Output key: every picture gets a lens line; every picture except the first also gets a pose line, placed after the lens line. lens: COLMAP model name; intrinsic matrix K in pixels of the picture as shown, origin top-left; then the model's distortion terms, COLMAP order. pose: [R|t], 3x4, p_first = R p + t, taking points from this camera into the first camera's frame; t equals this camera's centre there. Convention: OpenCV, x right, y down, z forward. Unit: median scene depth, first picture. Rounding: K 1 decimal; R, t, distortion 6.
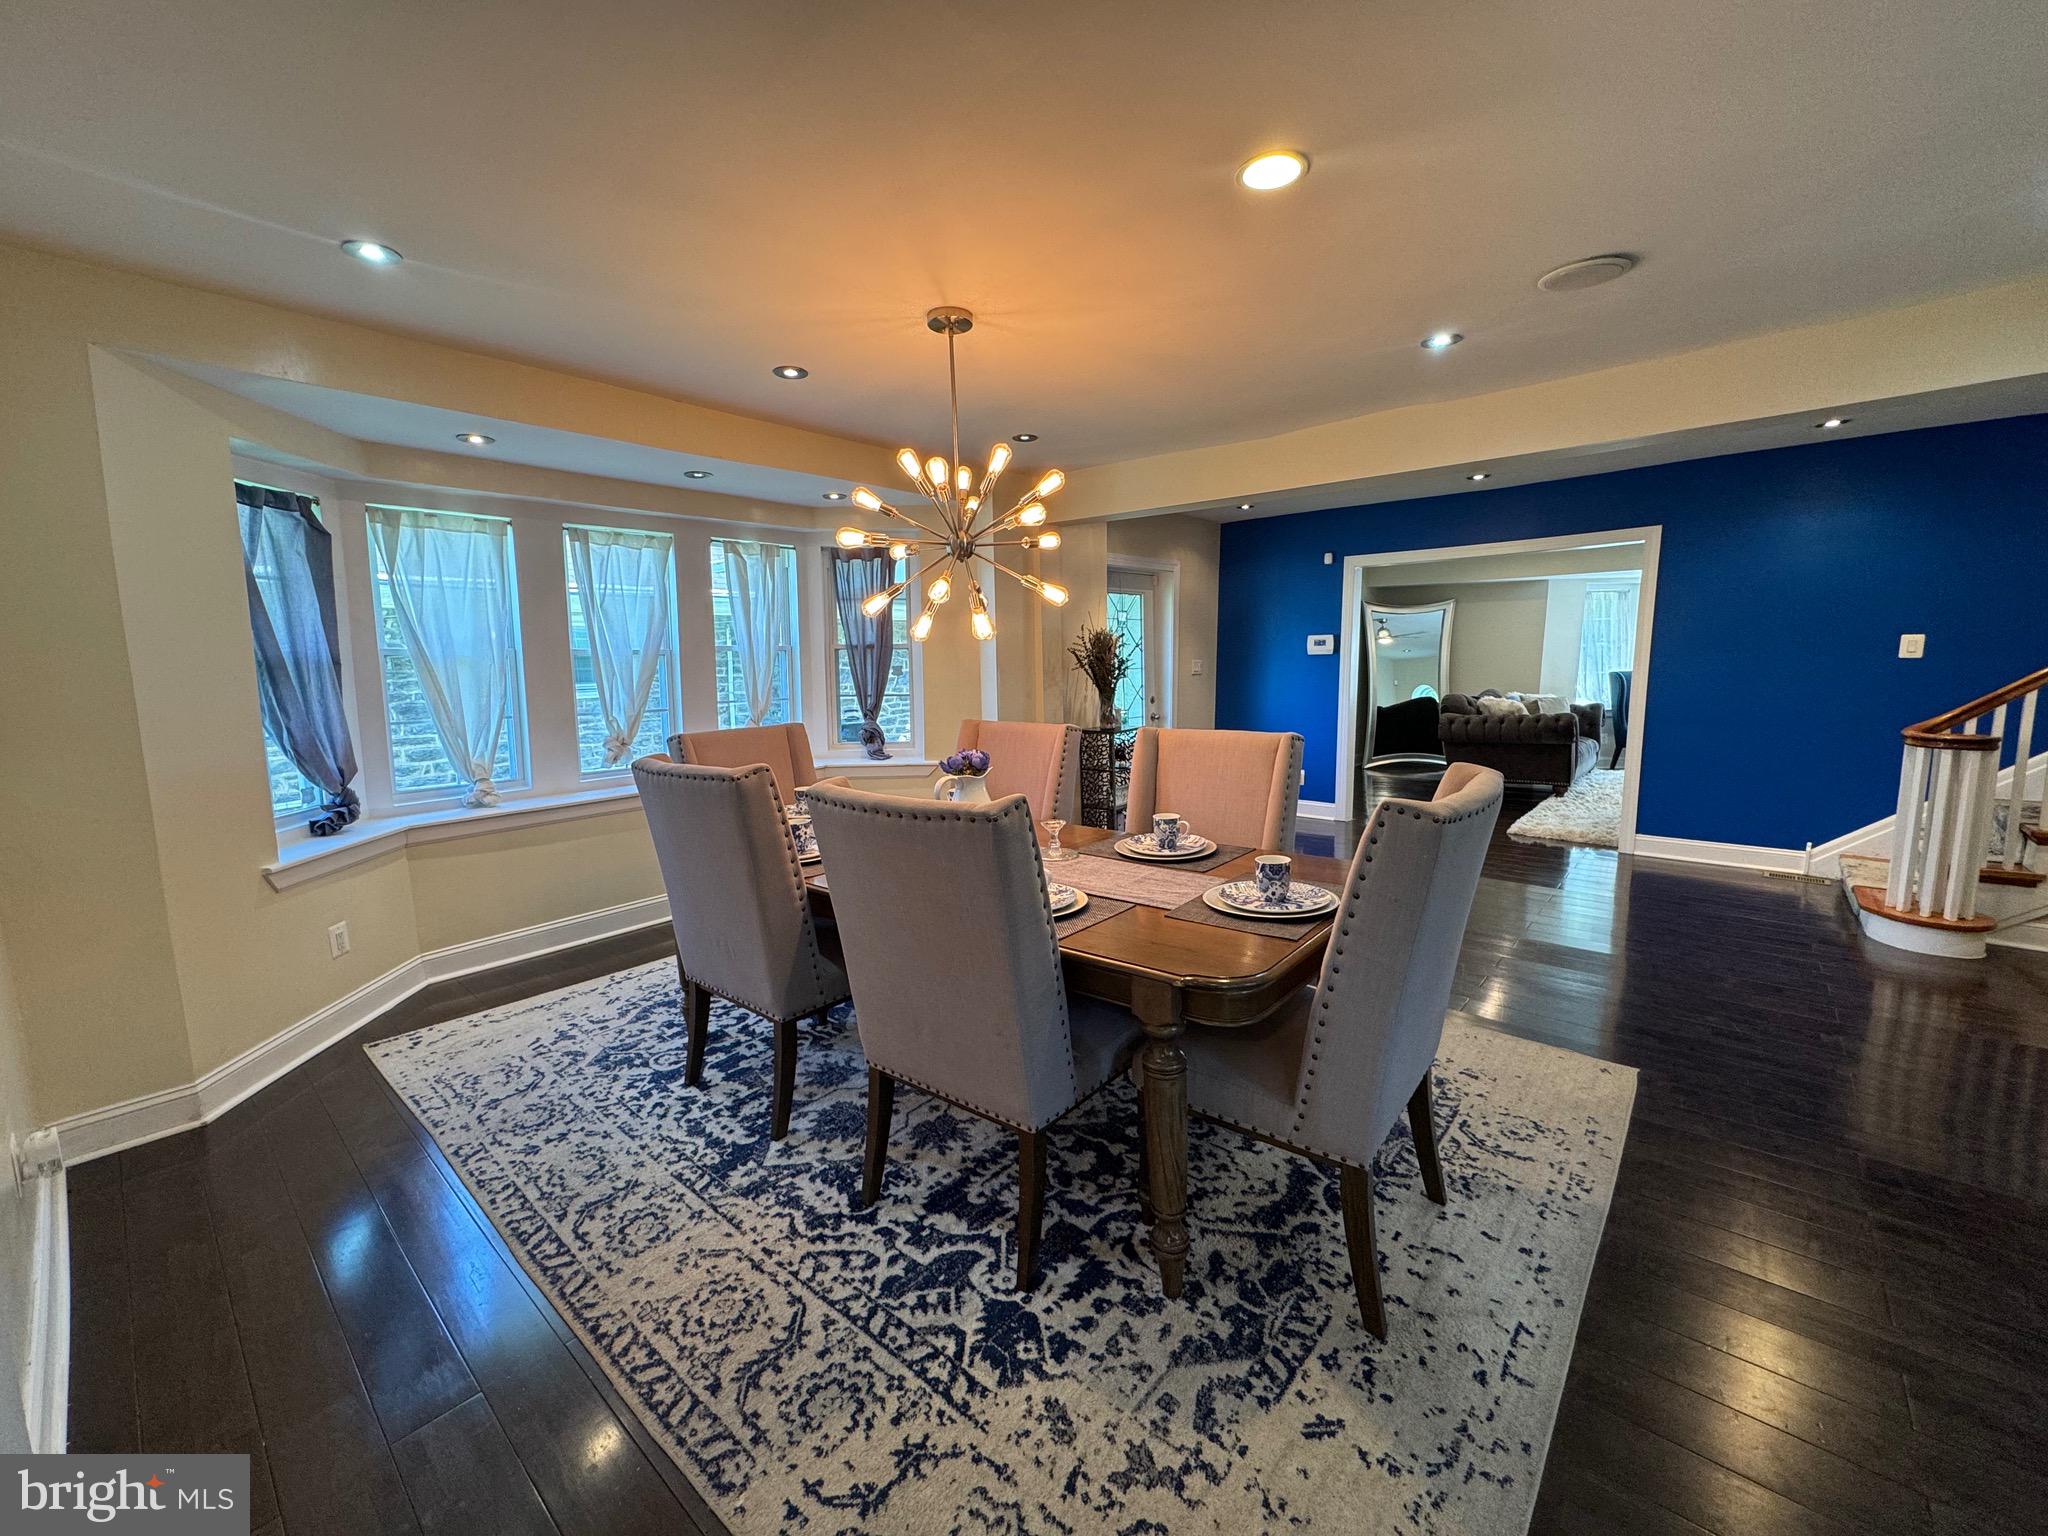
lens RADIAL K [[821.7, 0, 1026.7], [0, 821.7, 764.5], [0, 0, 1]] dist [0.000624, 0.000023]
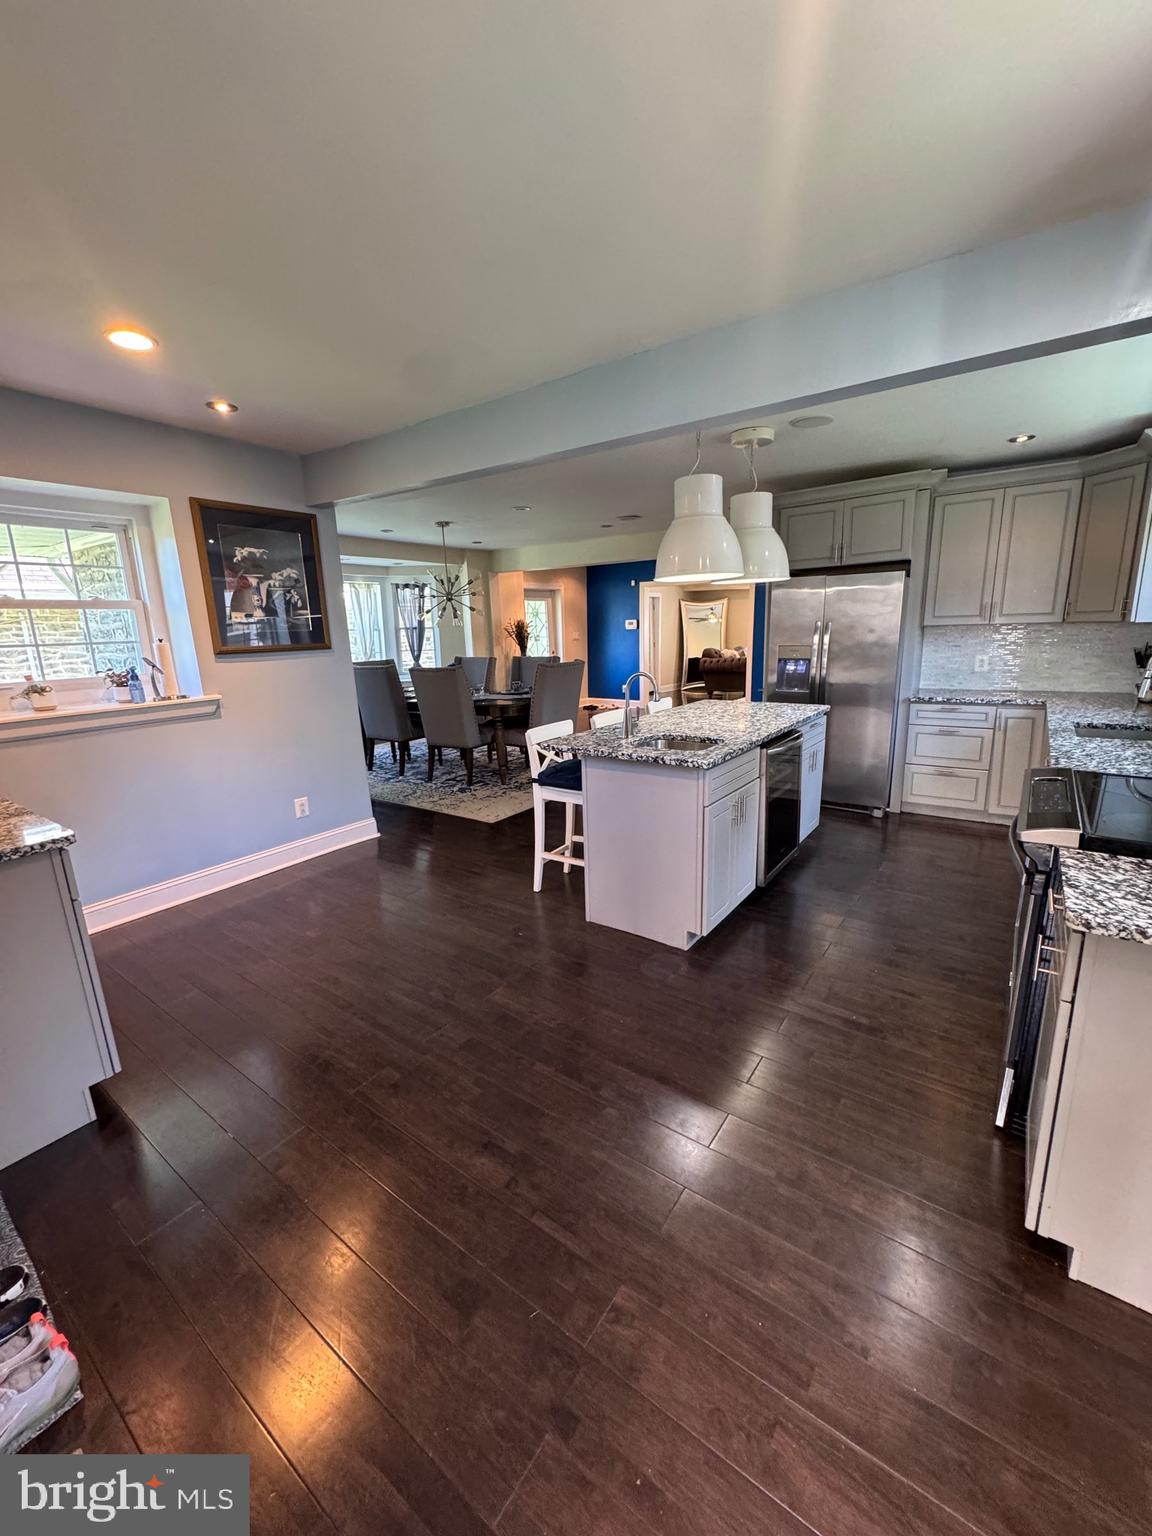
lens RADIAL K [[616.3, 0, 575.1], [0, 616.3, 773.2], [0, 0, 1]] dist [0.000624, 0.000023]
pose [[0.996412, -0.028285, 0.079775, 0.091302], [0.020297, 0.994859, 0.099220, 0.085141], [-0.082171, -0.097244, 0.991863, -0.683009]]
